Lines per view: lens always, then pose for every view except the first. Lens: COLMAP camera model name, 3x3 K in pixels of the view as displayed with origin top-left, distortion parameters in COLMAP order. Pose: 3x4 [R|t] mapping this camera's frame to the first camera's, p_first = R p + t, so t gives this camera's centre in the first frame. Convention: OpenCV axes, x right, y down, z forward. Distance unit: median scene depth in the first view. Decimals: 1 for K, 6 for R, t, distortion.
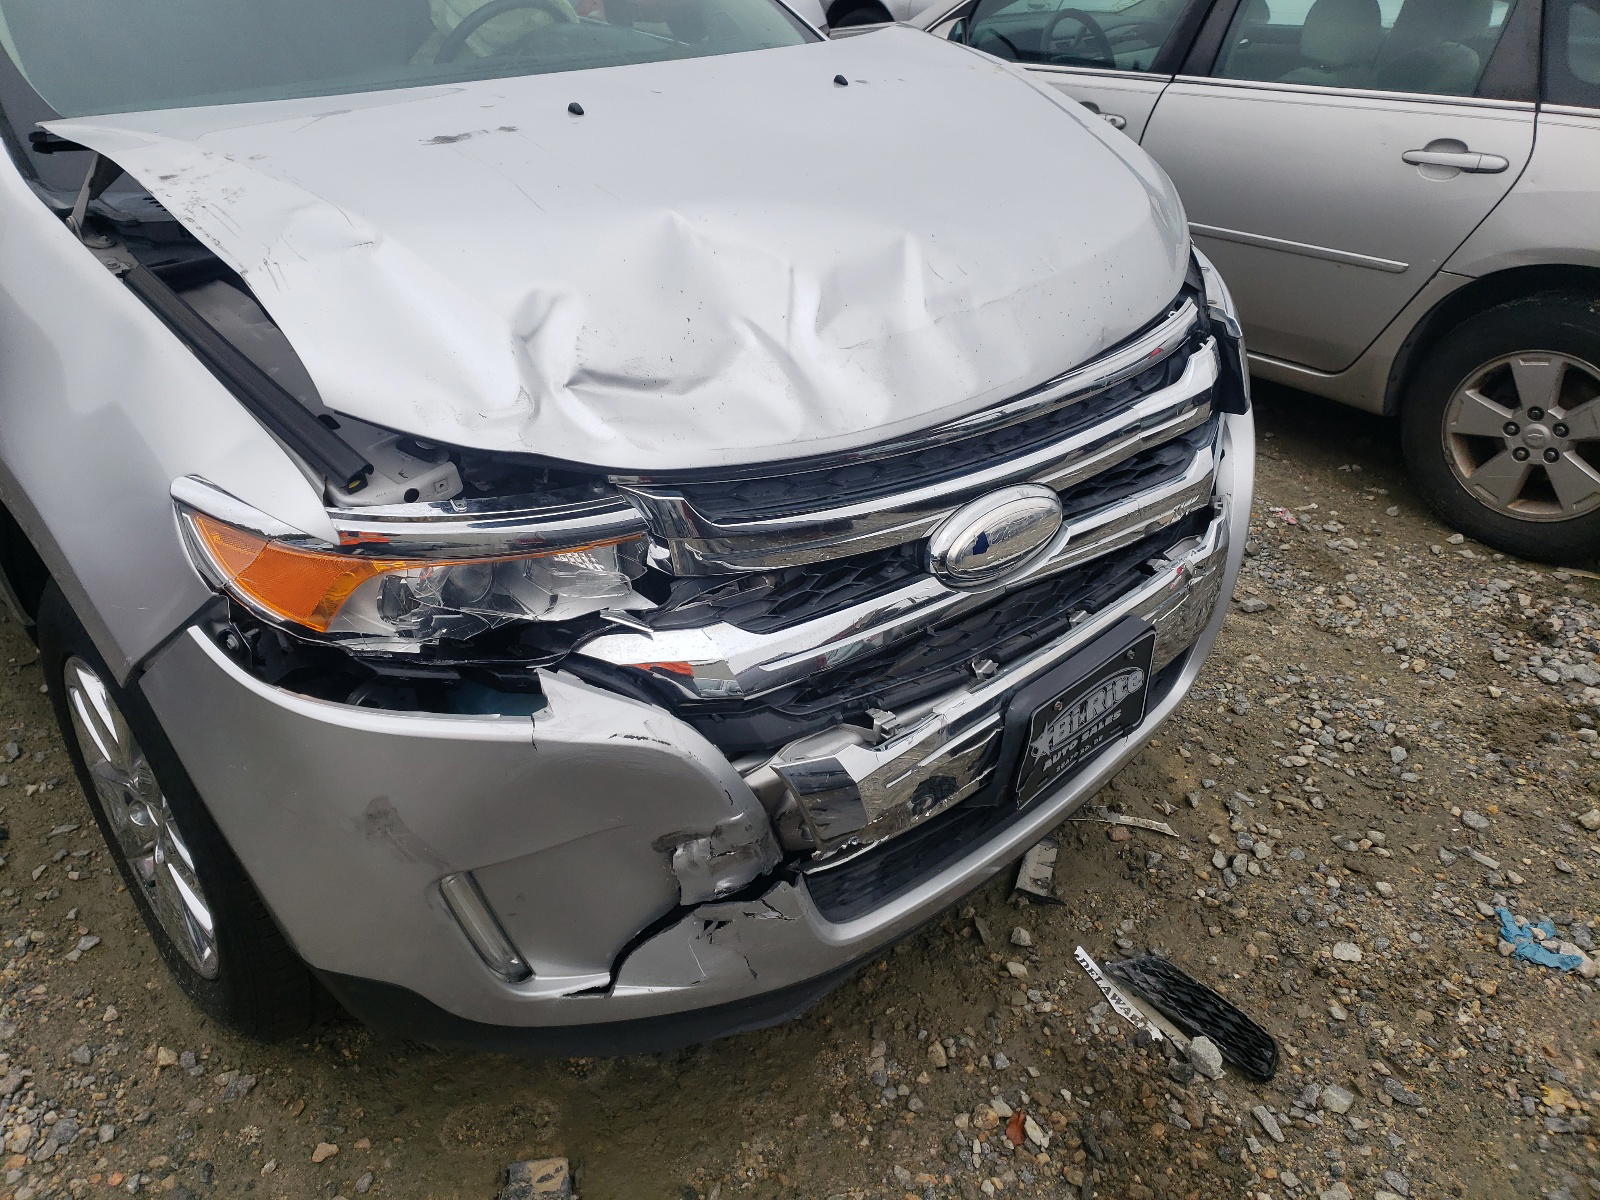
lens RADIAL K [[1447.5, 0, 796.5], [0, 1447.5, 558.2], [0, 0, 1]] dist [0.049728, -0.057326]
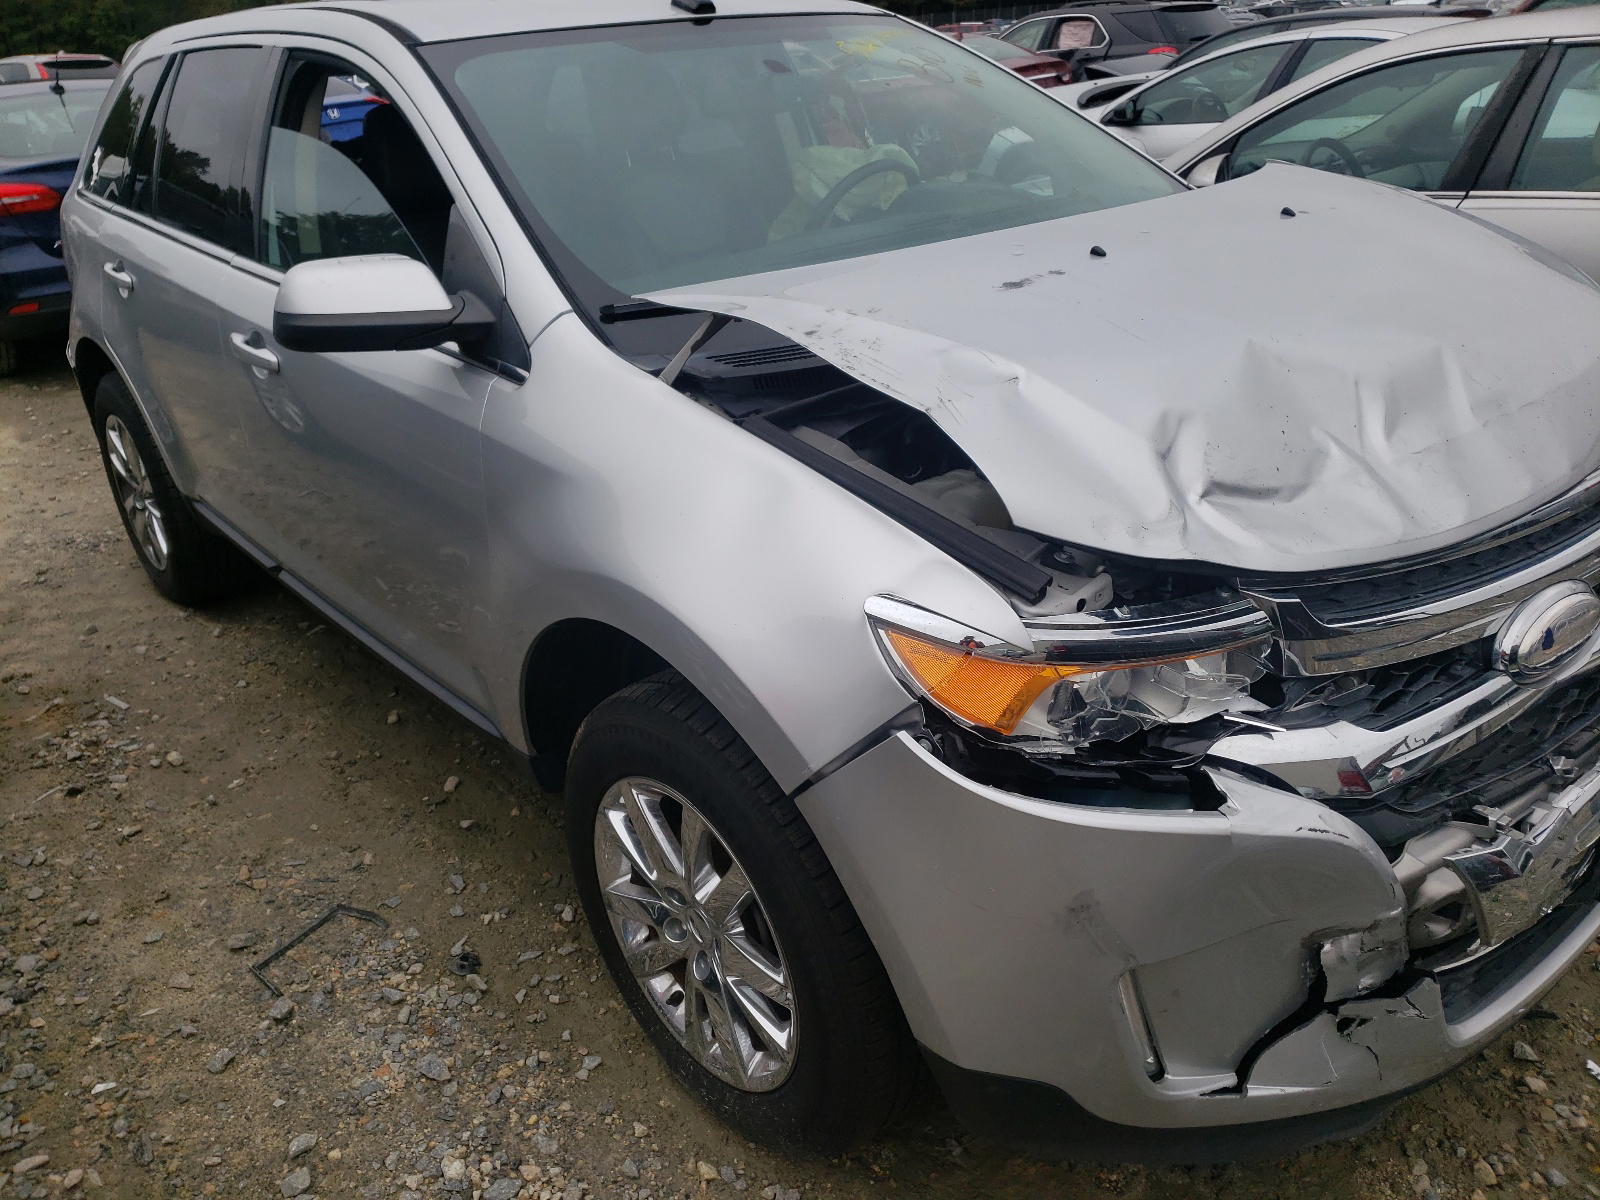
lens RADIAL K [[1447.5, 0, 796.5], [0, 1447.5, 558.2], [0, 0, 1]] dist [0.049728, -0.057326]
pose [[0.994530, -0.042630, -0.095351, -0.324444], [0.033106, 0.994504, -0.099331, 0.019156], [0.099062, 0.095632, 0.990475, -0.071577]]
